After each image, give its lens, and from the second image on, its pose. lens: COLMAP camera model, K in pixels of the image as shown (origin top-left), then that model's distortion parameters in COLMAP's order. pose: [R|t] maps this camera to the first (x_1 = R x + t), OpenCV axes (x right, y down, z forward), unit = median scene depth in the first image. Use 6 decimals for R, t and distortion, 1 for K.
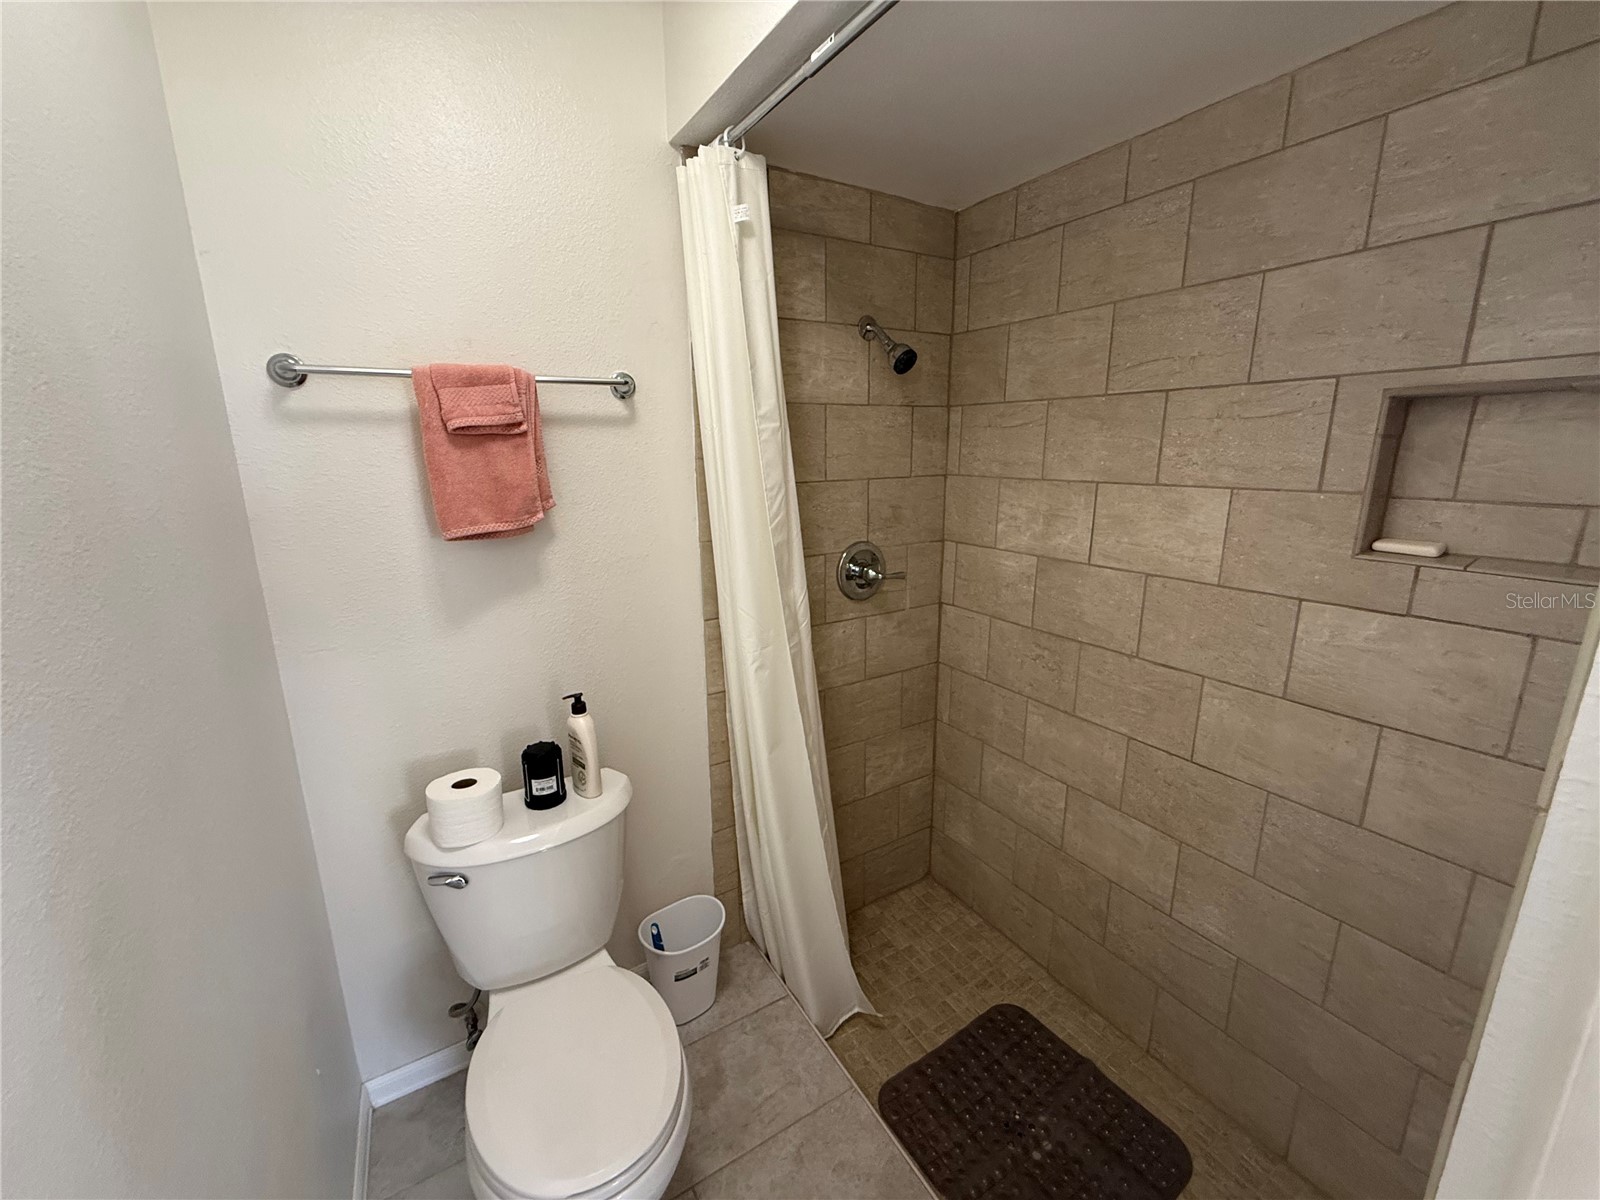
lens RADIAL K [[637.8, 0, 802.4], [0, 637.8, 597.4], [0, 0, 1]] dist [-0.000361, 0.000476]
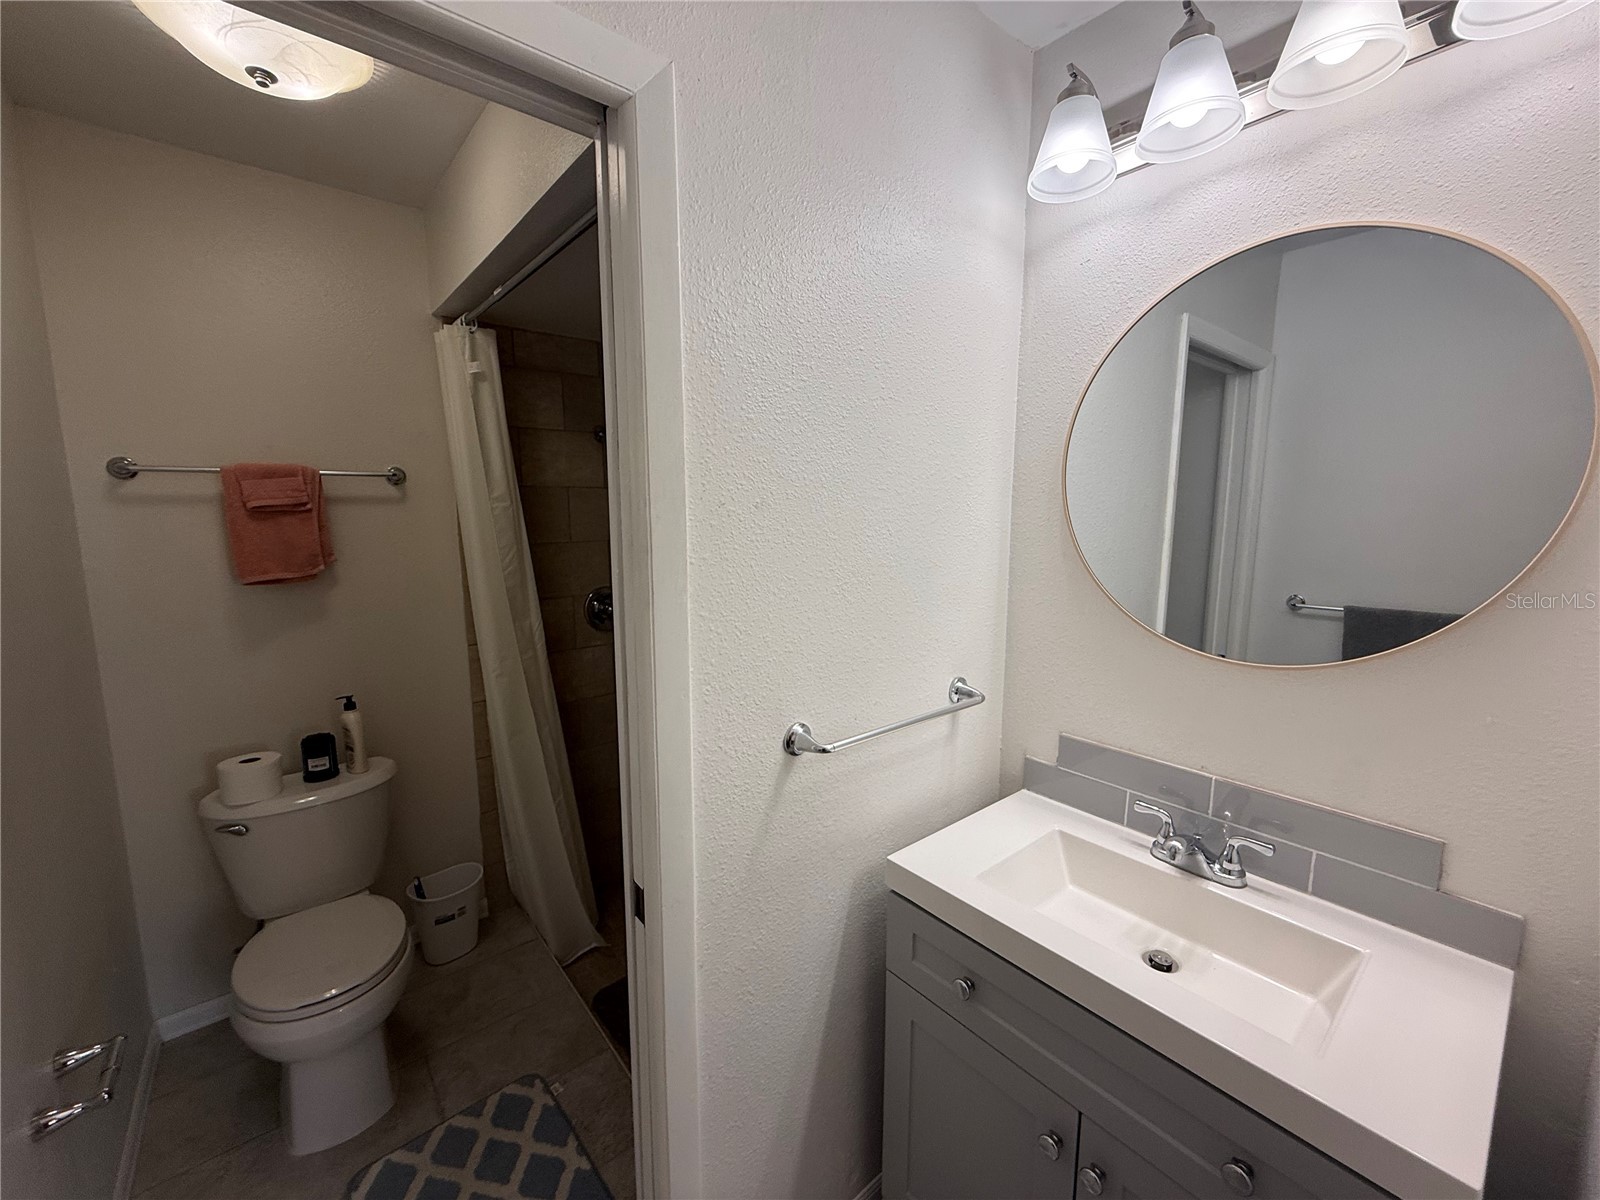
lens RADIAL K [[637.8, 0, 801.6], [0, 637.8, 596.9], [0, 0, 1]] dist [-0.000361, 0.000476]
pose [[0.988878, -0.016424, 0.147819, 0.435201], [0.030125, 0.995401, -0.090935, 0.098549], [-0.145646, 0.094377, 0.984825, -0.544288]]
